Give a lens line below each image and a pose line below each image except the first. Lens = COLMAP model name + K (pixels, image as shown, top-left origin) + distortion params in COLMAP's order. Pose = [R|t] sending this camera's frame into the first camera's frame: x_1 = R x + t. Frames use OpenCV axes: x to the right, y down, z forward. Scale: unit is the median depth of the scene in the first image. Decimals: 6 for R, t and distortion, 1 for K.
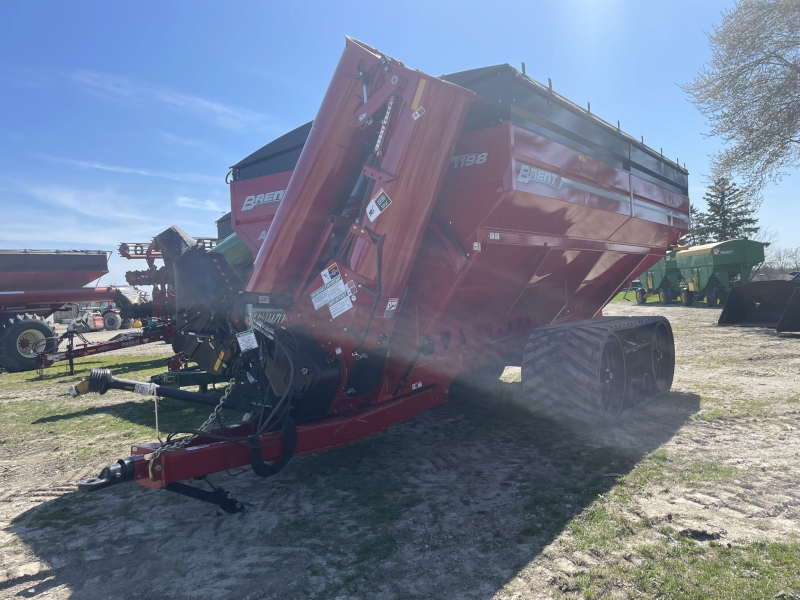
lens RADIAL K [[603.0, 0, 400.0], [0, 603.0, 300.0], [0, 0, 1]] dist [0.004768, -0.001471]
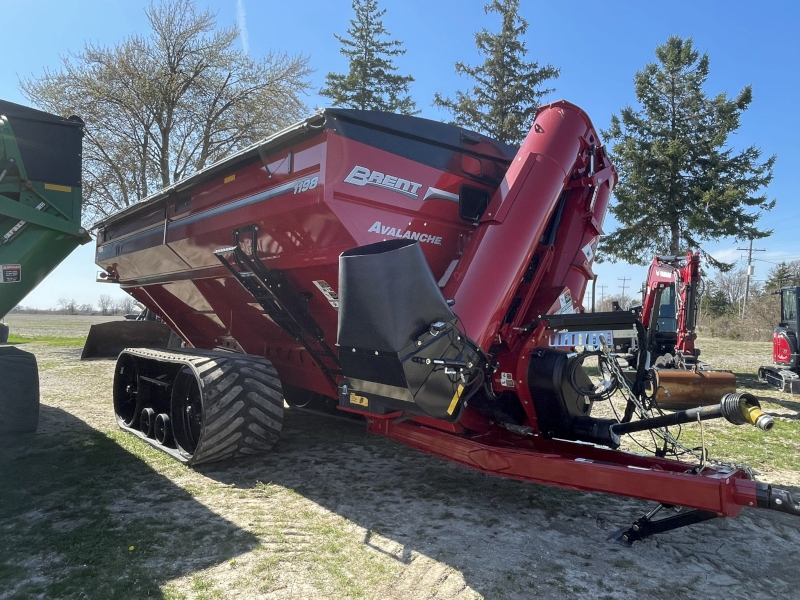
lens RADIAL K [[514.9, 0, 400.0], [0, 514.9, 300.0], [0, 0, 1]] dist [-0.005810, -0.000592]
pose [[0.170829, 0.099815, 0.980232, -1.083844], [-0.012047, 0.994993, -0.099218, 0.055397], [-0.985227, 0.005140, 0.171176, 1.133823]]
